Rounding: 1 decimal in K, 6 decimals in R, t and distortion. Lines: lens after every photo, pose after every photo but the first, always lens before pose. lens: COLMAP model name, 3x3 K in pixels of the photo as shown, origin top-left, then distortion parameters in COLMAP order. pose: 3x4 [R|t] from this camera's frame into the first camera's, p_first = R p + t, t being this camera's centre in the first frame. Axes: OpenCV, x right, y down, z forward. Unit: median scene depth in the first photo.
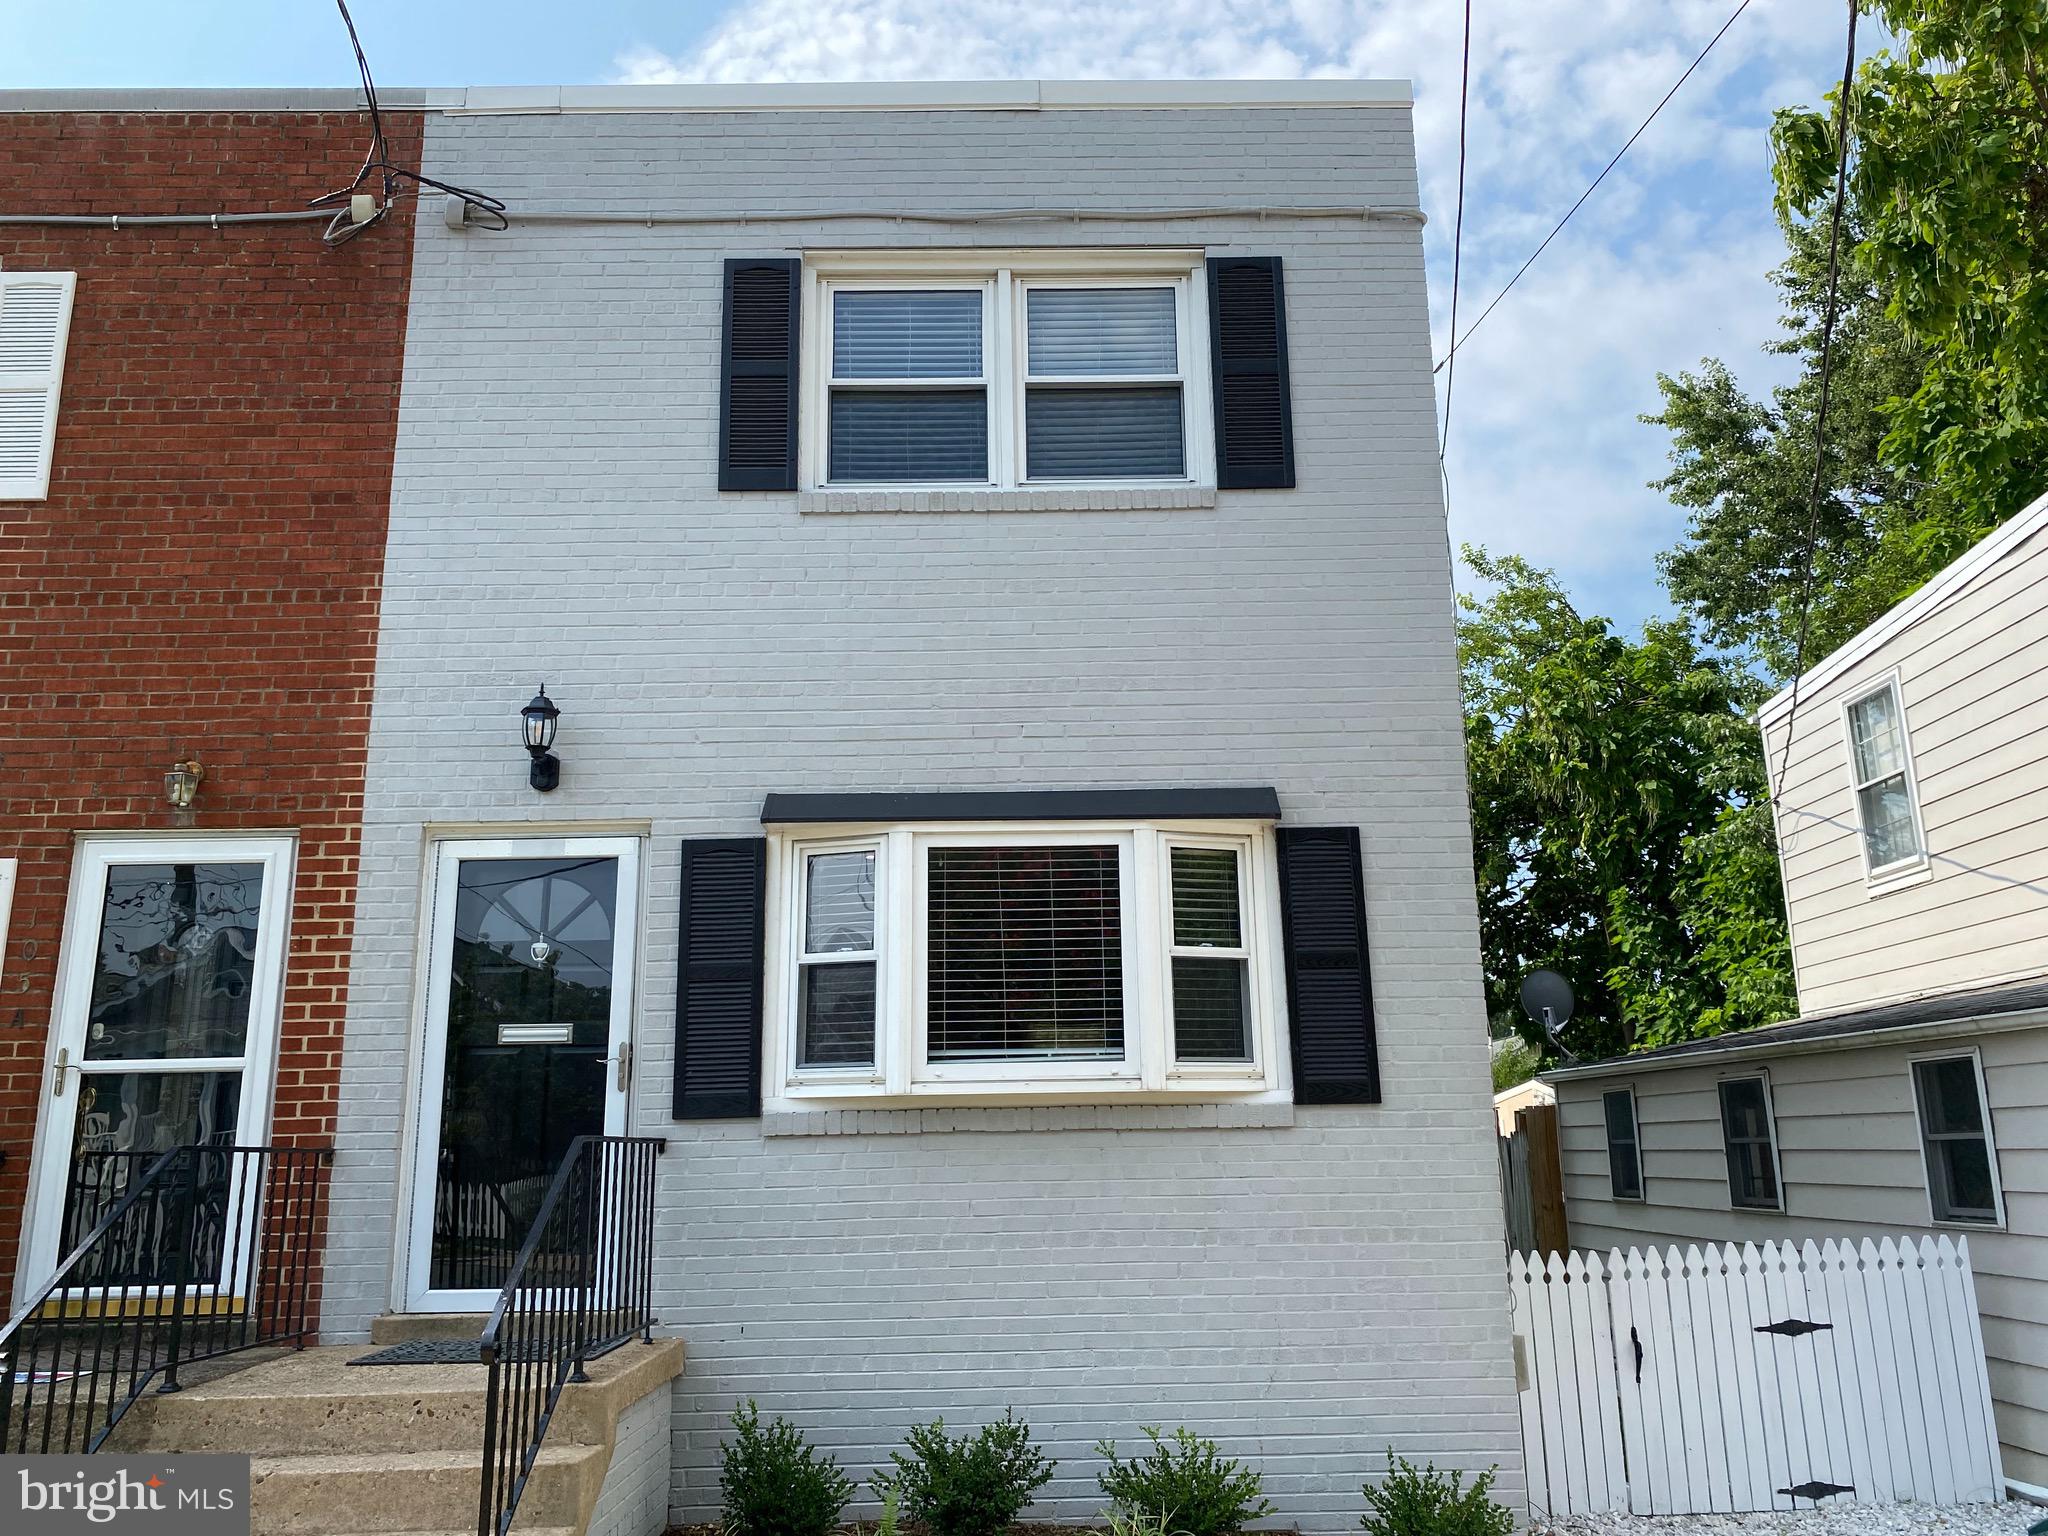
lens RADIAL K [[1553.5, 0, 1023.6], [0, 1553.5, 764.0], [0, 0, 1]] dist [0.025675, -0.020717]
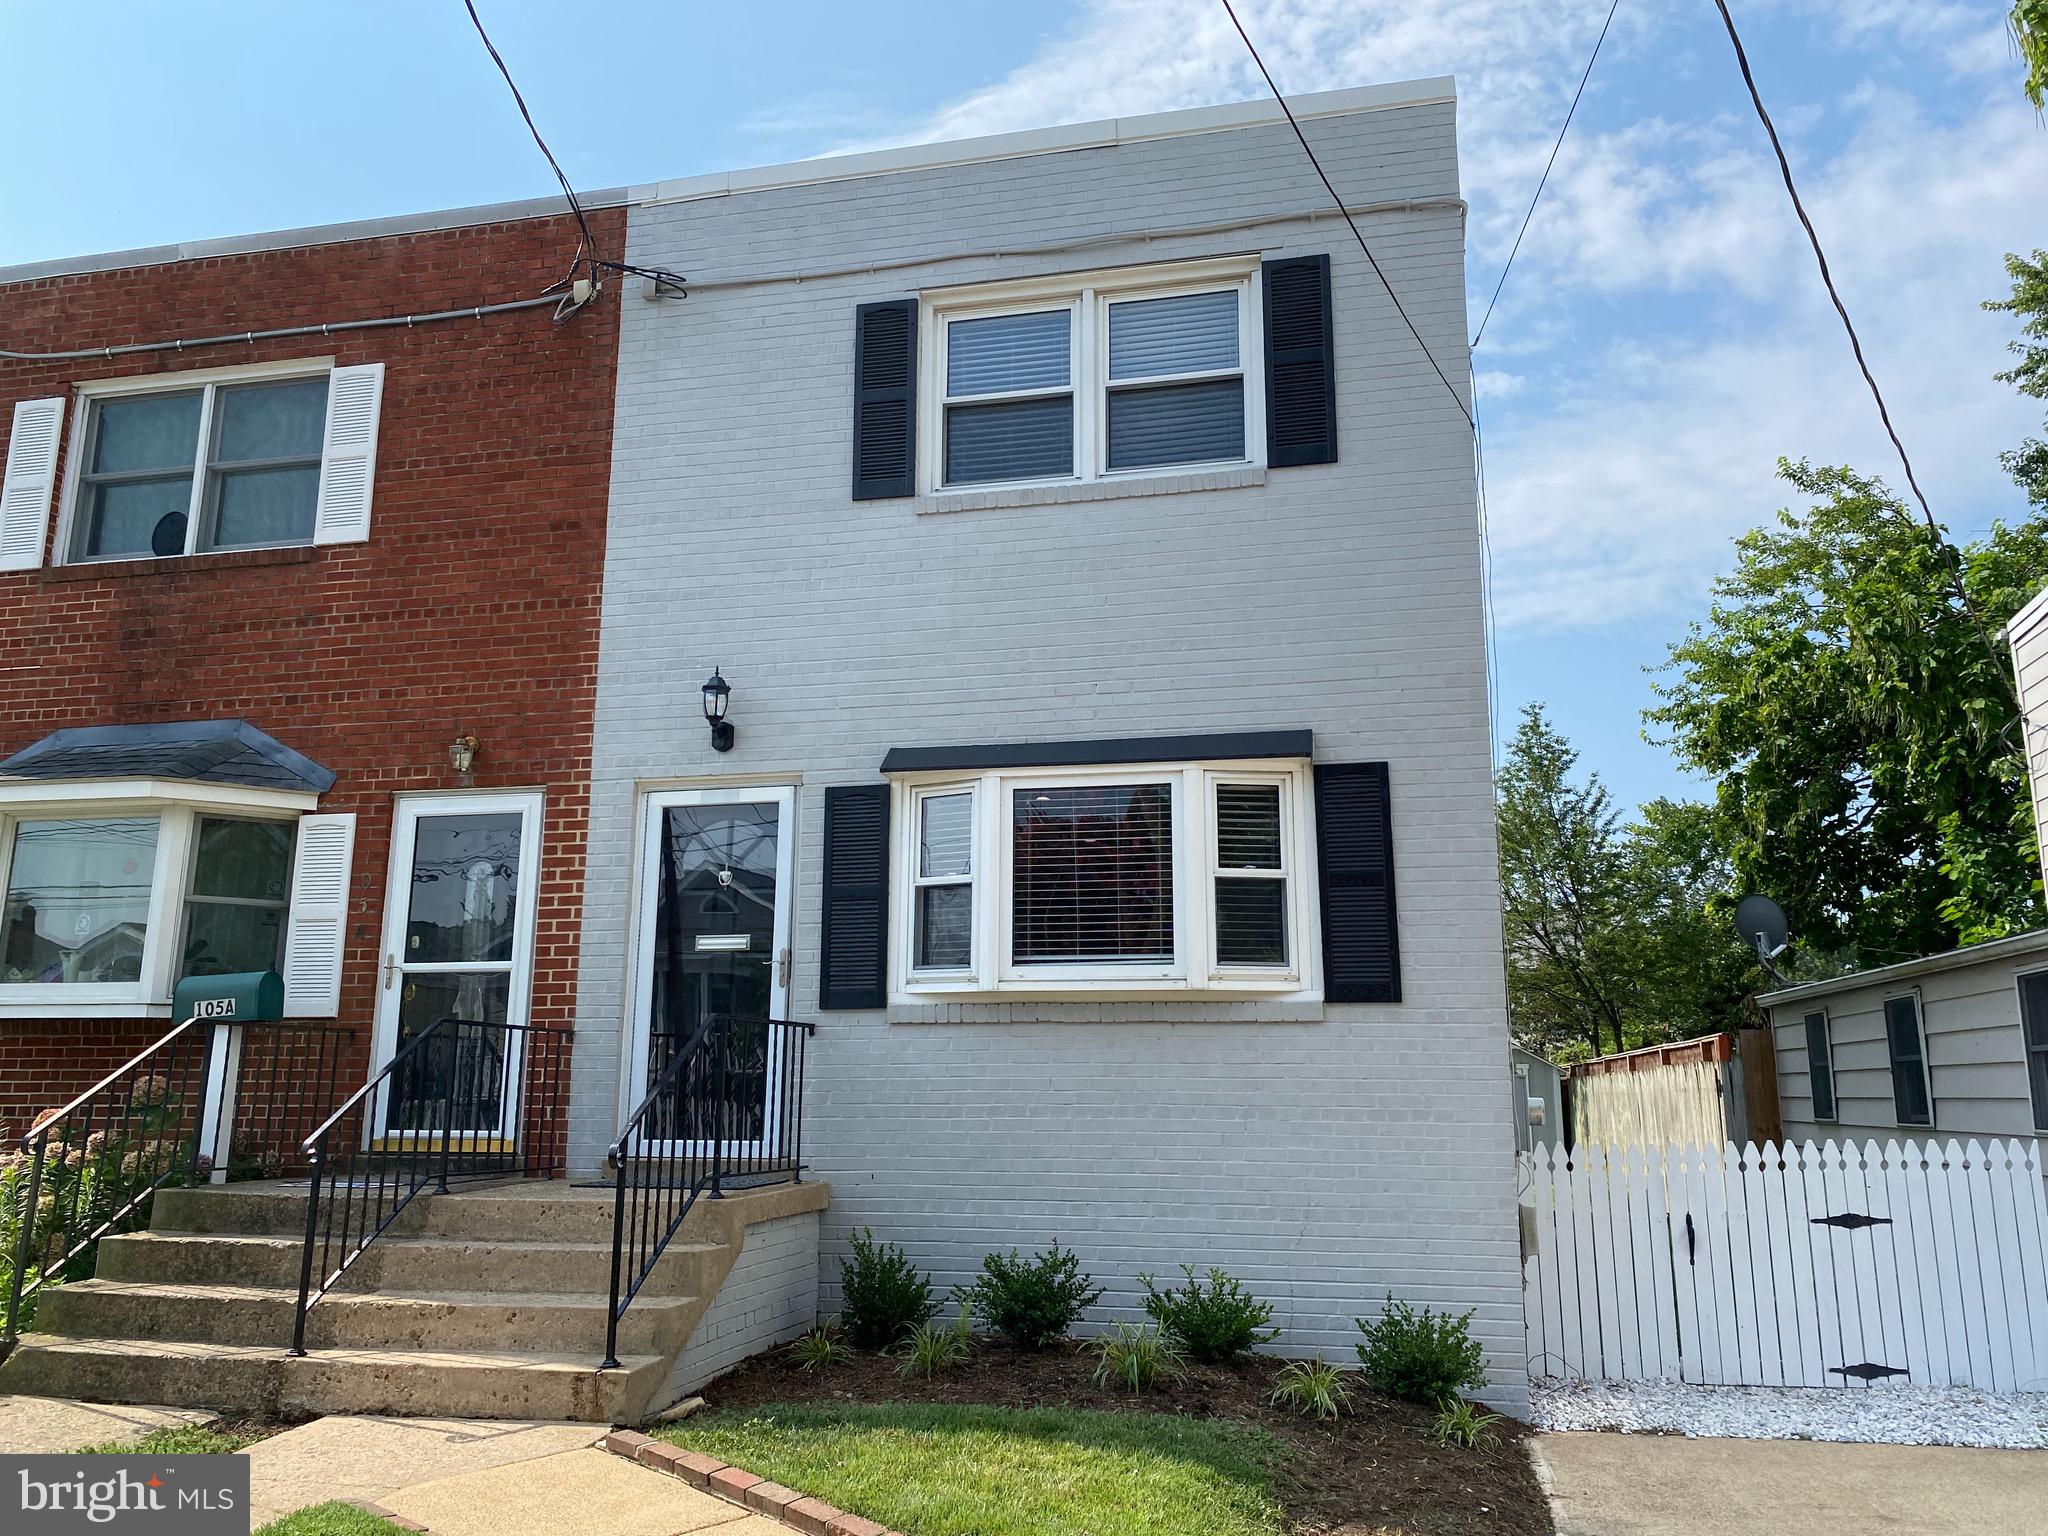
lens RADIAL K [[1553.5, 0, 1036.6], [0, 1553.5, 755.0], [0, 0, 1]] dist [0.025675, -0.020717]
pose [[0.973164, -0.028887, -0.228293, 0.216217], [0.035916, 0.998998, 0.026695, -0.003849], [0.227293, -0.034178, 0.973227, -0.155791]]
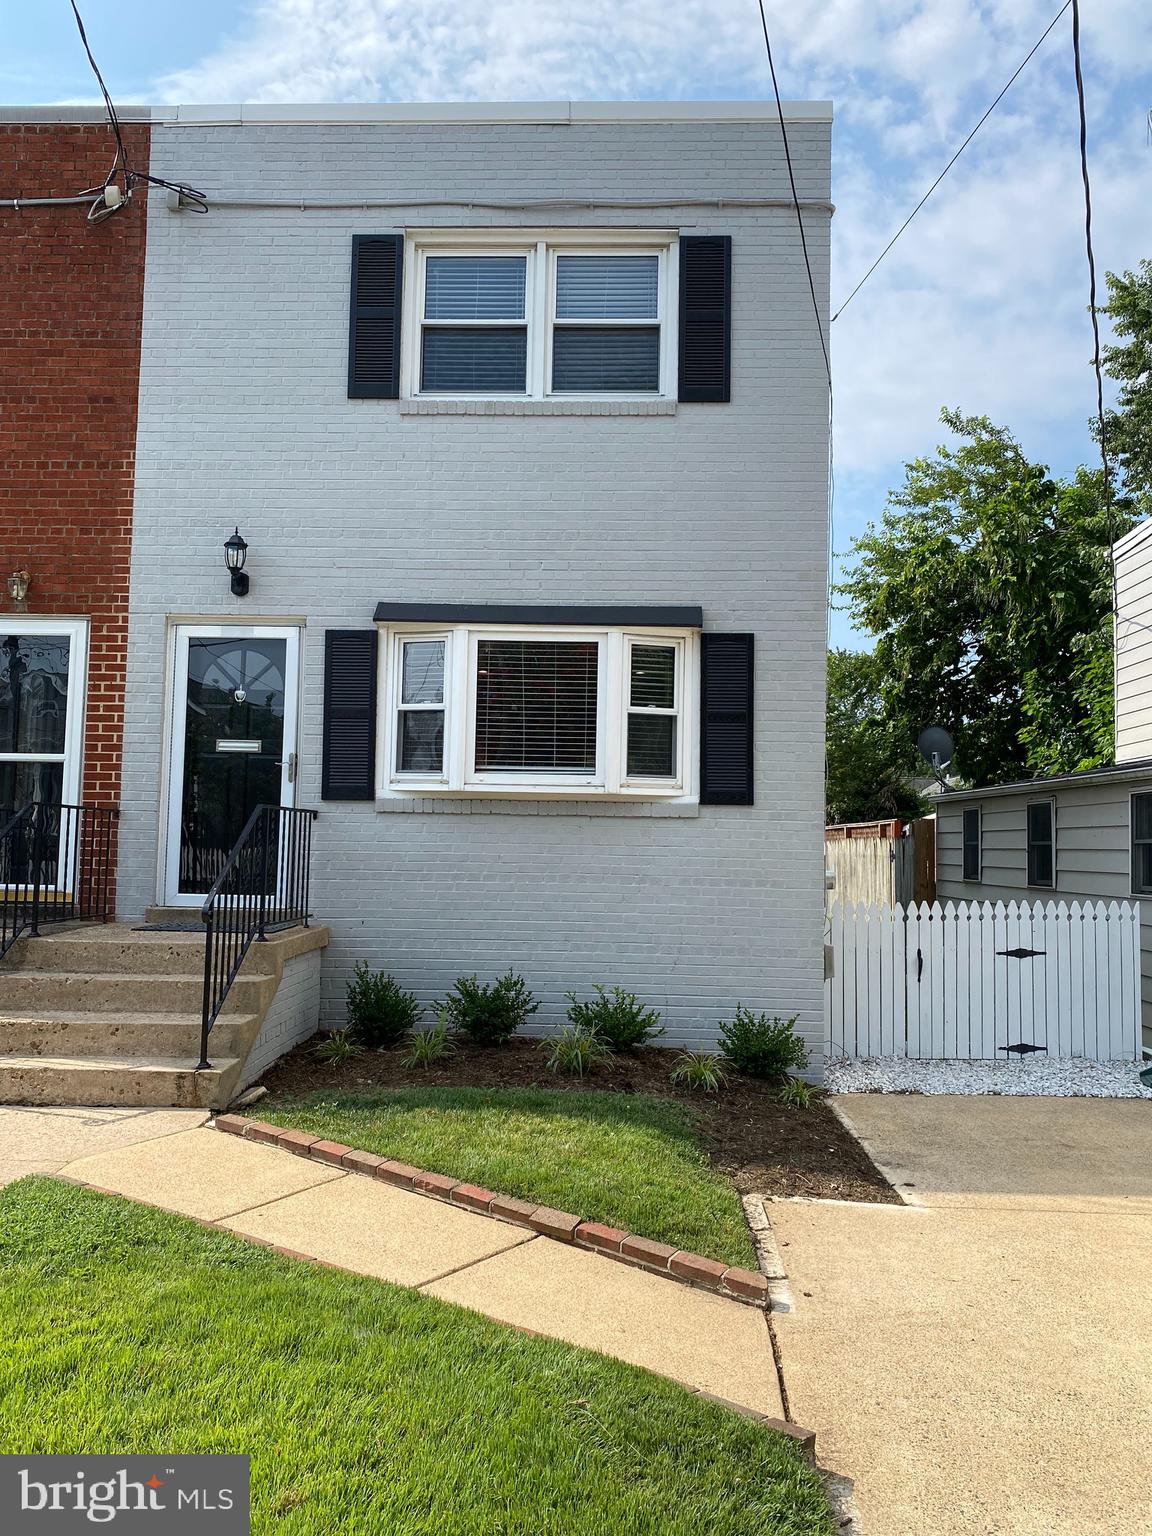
lens RADIAL K [[1165.1, 0, 561.9], [0, 1165.1, 761.1], [0, 0, 1]] dist [0.025675, -0.020717]
pose [[0.998152, 0.032801, -0.051161, 0.083356], [-0.023602, 0.984985, 0.171021, -0.026850], [0.056002, -0.169497, 0.983938, -0.175655]]
